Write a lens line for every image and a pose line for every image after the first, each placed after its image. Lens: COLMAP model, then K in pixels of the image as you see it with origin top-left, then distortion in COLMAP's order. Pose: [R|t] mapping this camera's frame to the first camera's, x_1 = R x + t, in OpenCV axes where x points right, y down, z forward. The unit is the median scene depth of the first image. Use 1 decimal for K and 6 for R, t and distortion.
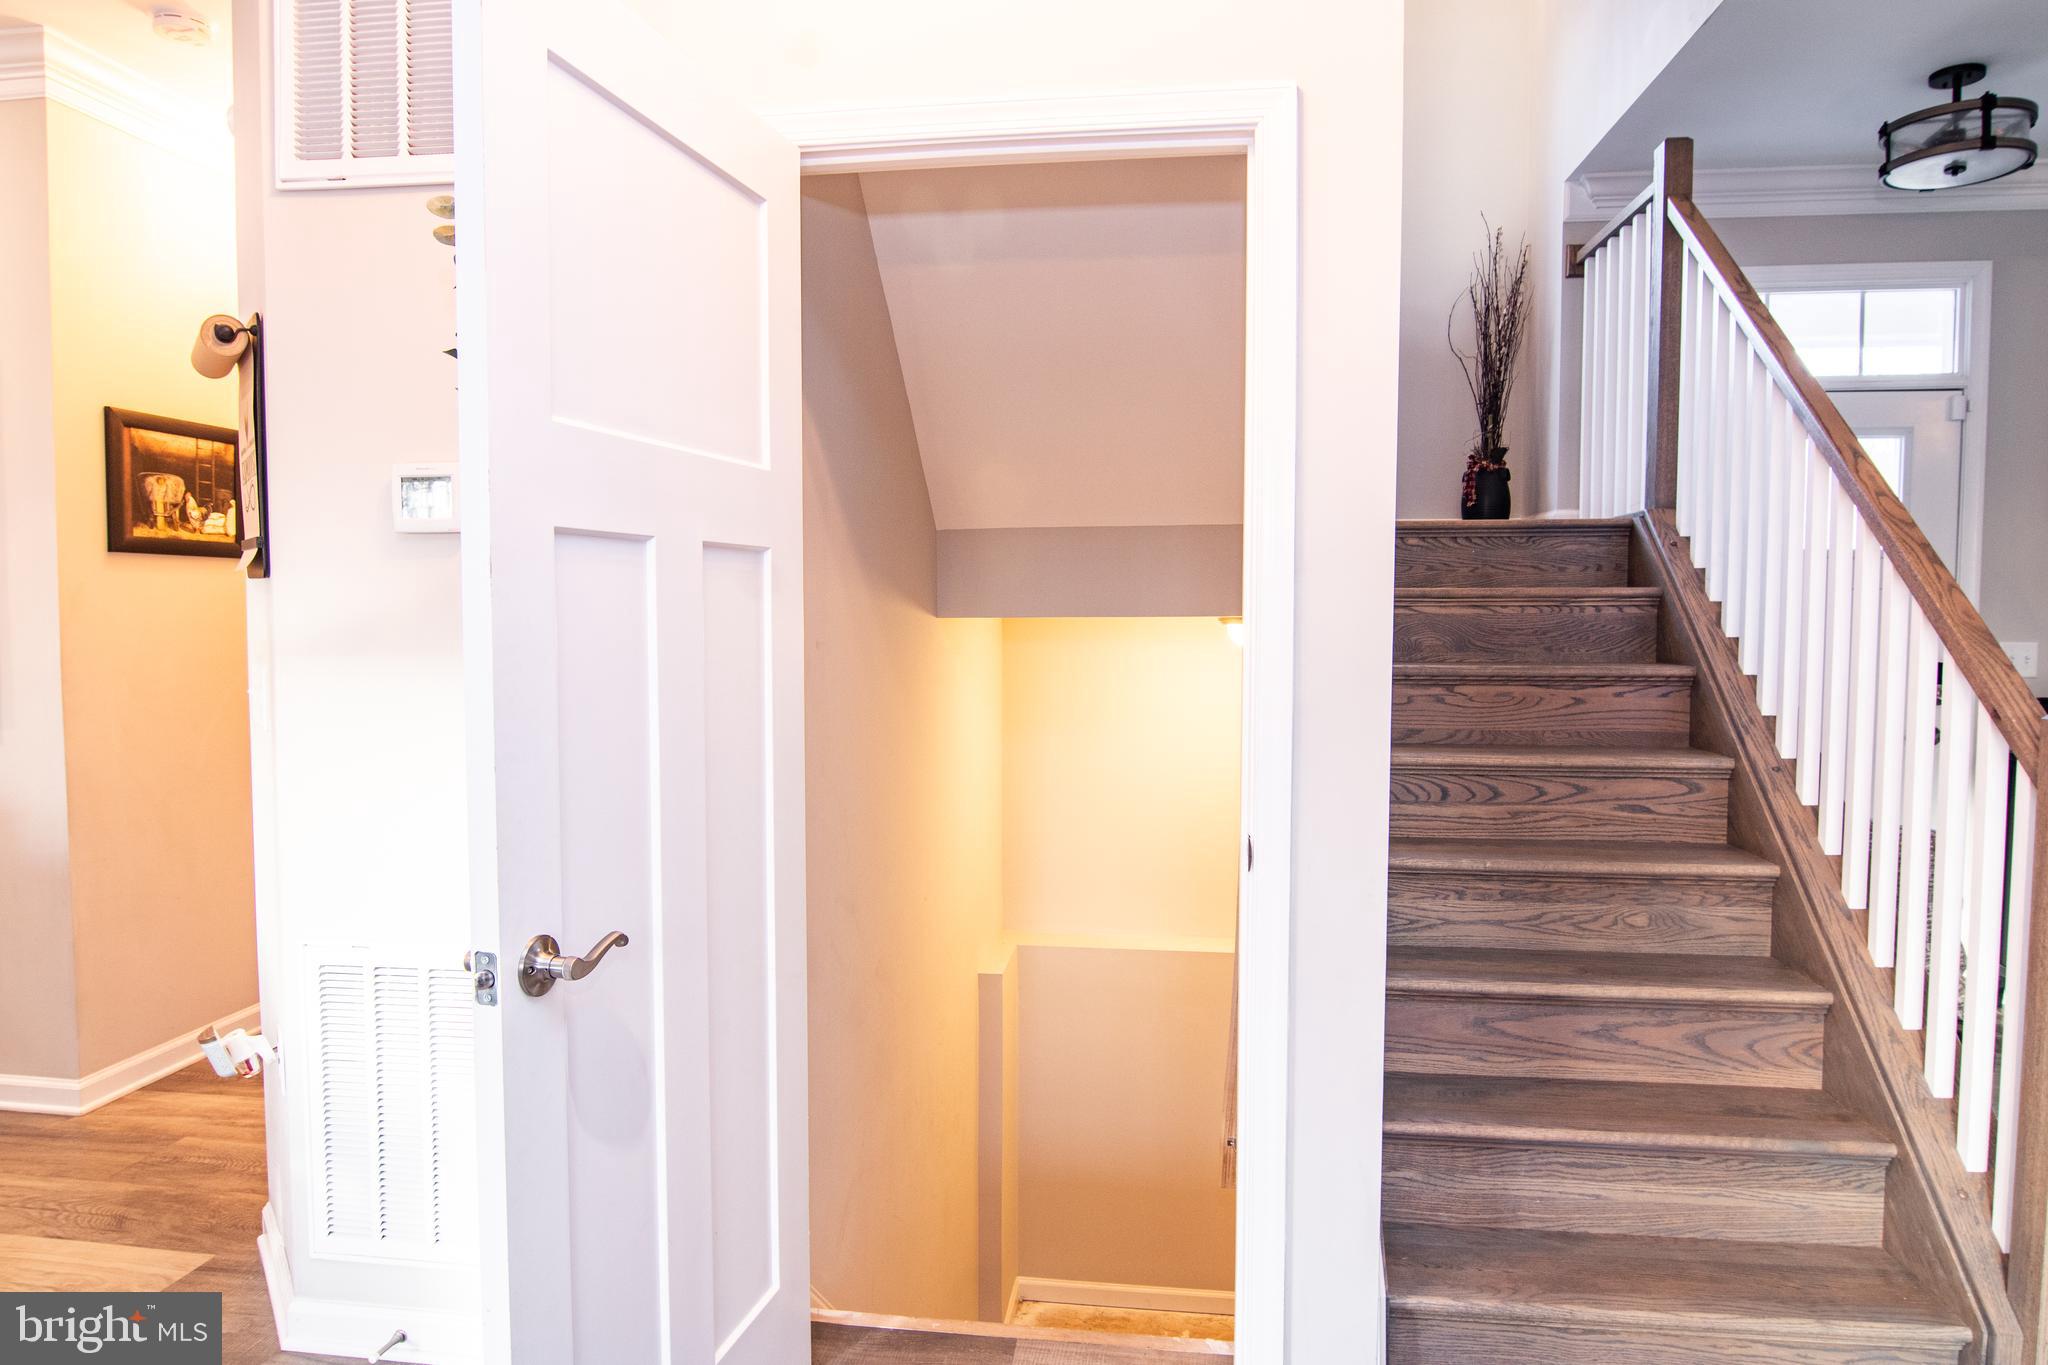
lens RADIAL K [[1240.7, 0, 1027.1], [0, 1240.7, 672.8], [0, 0, 1]] dist [-0.005983, -0.008503]
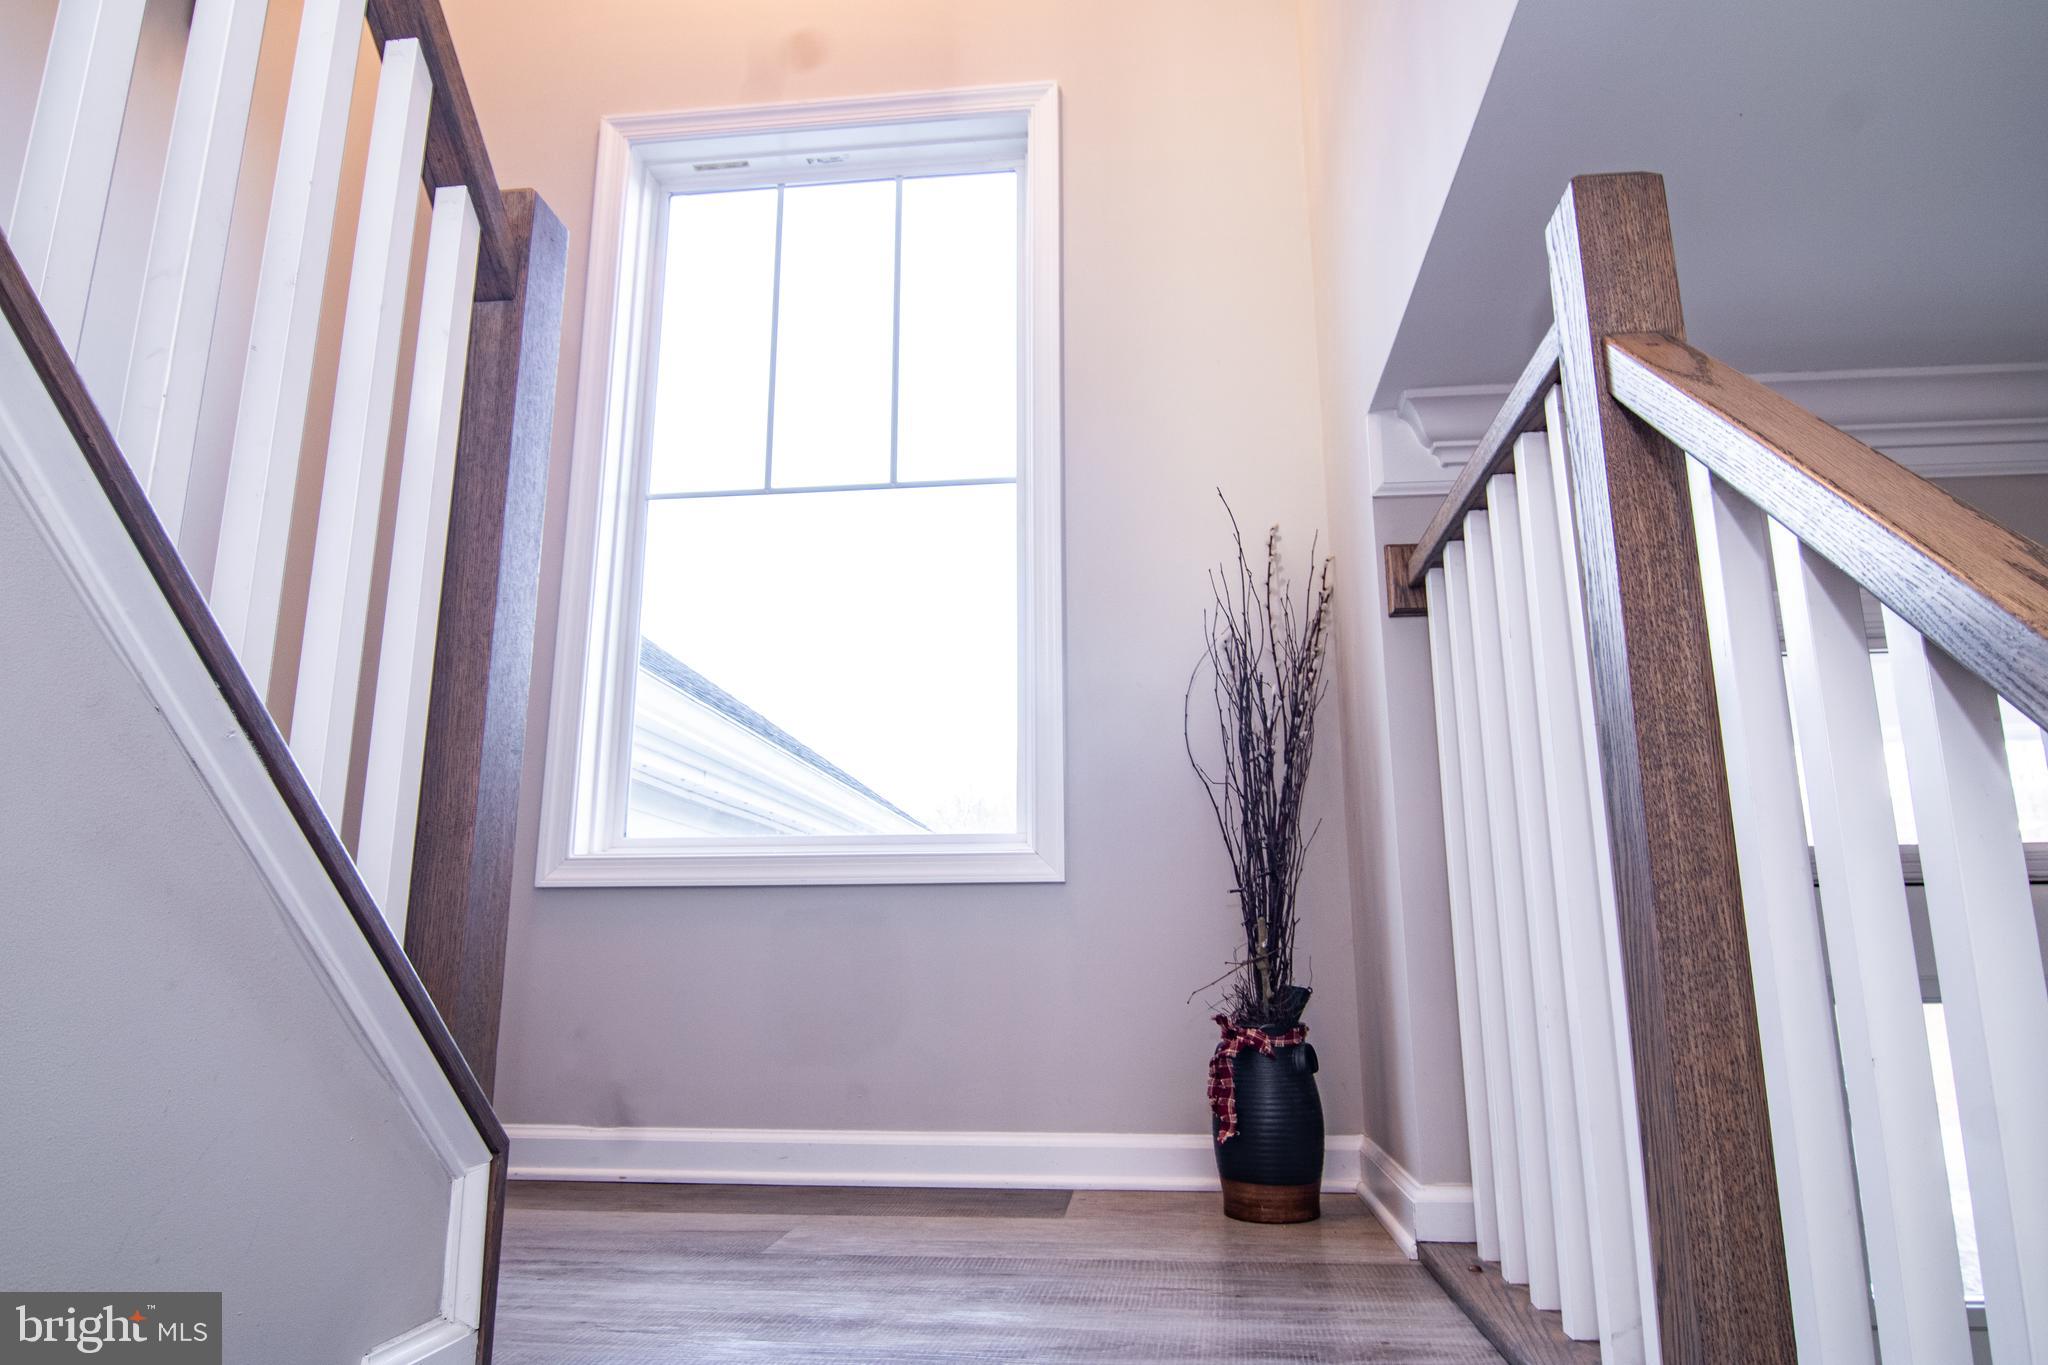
lens RADIAL K [[1240.7, 0, 1021.3], [0, 1240.7, 662.1], [0, 0, 1]] dist [-0.005983, -0.008503]
pose [[0.999771, 0.002499, 0.021232, 0.432472], [0.003602, 0.959253, -0.282525, -0.264714], [-0.021073, 0.282537, 0.959025, 0.860989]]
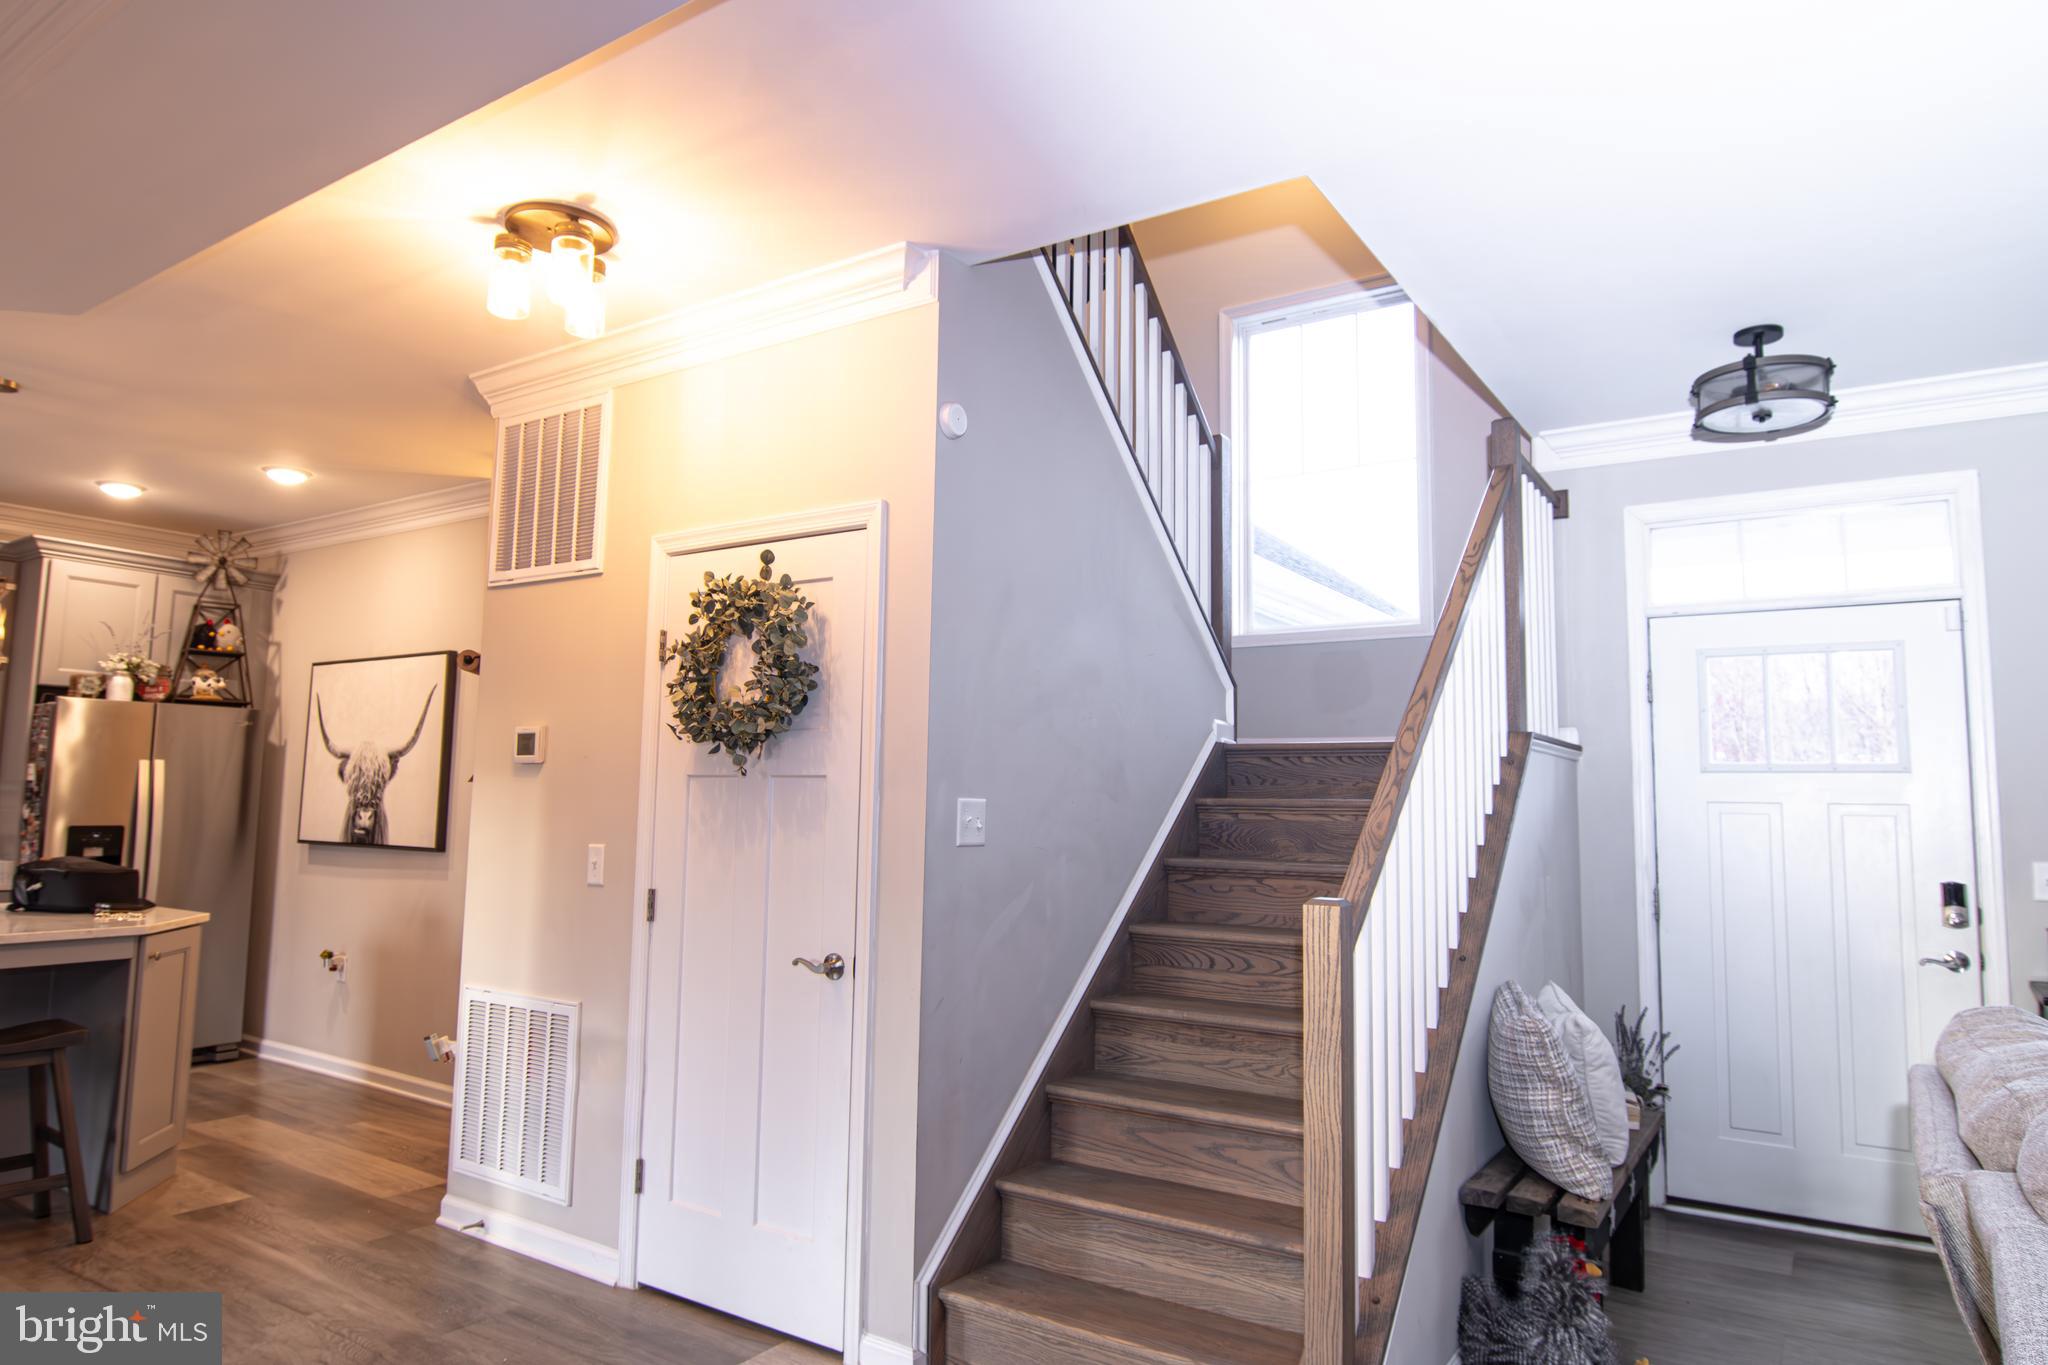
lens RADIAL K [[1240.7, 0, 1024.0], [0, 1240.7, 669.8], [0, 0, 1]] dist [-0.005983, -0.008503]
pose [[0.898034, -0.033895, -0.438618, 0.732789], [-0.037402, 0.987535, -0.152892, 0.003042], [0.438333, 0.153707, 0.885572, -0.249318]]
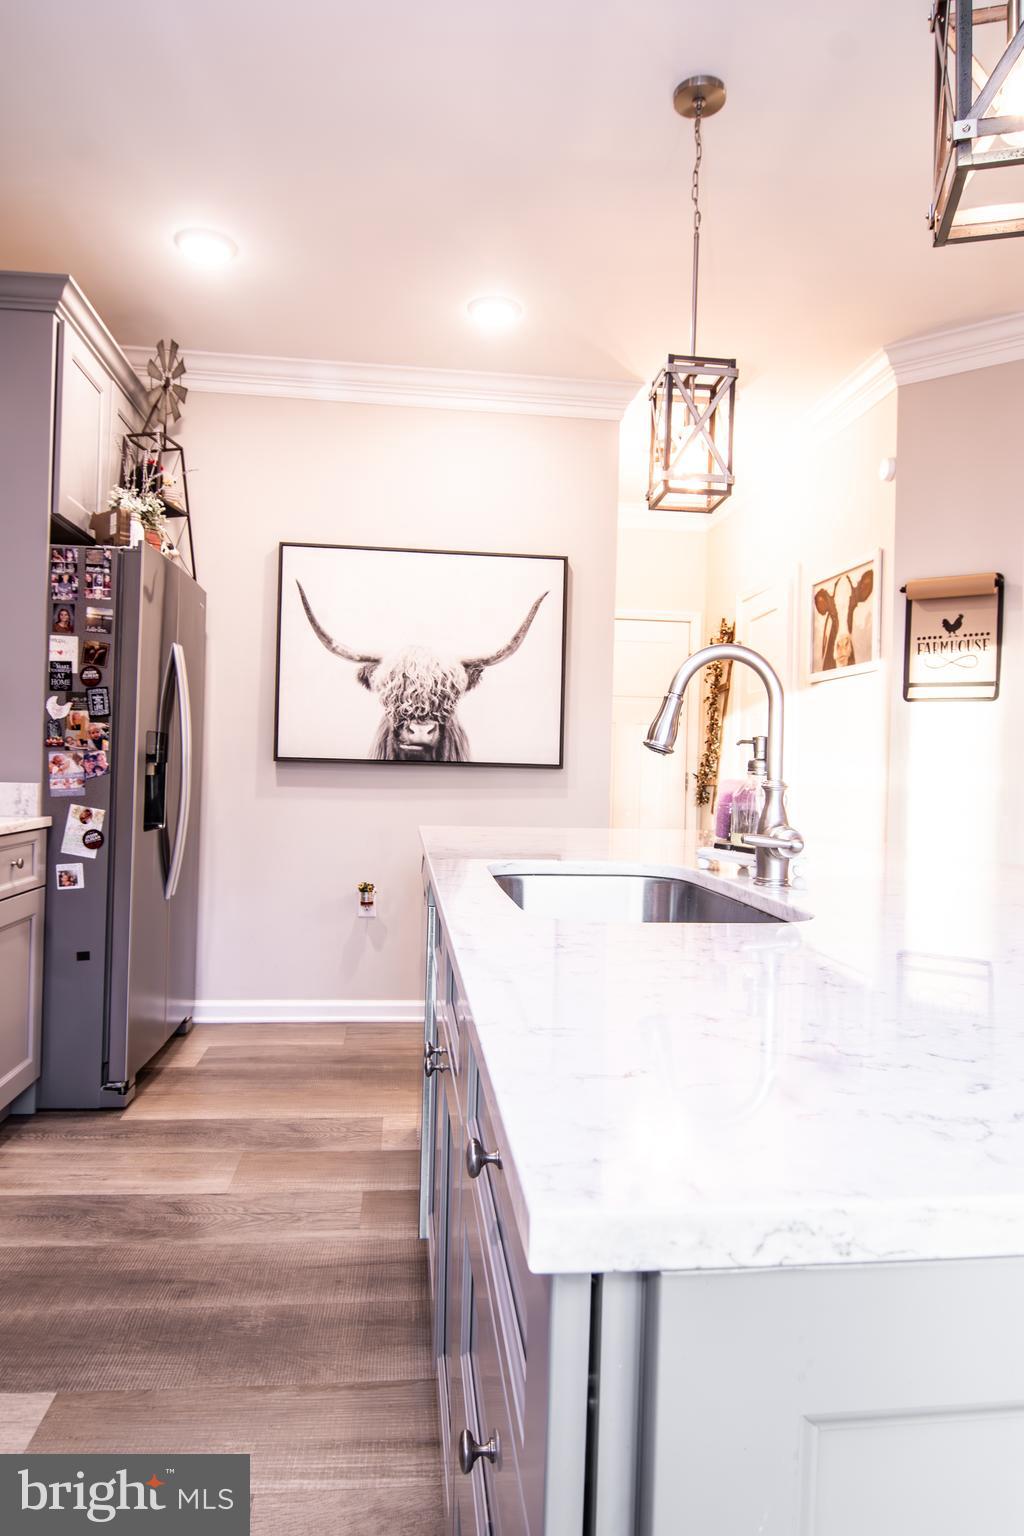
lens RADIAL K [[930.5, 0, 500.4], [0, 930.5, 764.8], [0, 0, 1]] dist [-0.005983, -0.008503]
pose [[0.973131, 0.024696, 0.228925, -1.358126], [-0.012962, 0.998531, -0.052618, 0.091139], [-0.229888, 0.048237, 0.972021, -0.224586]]
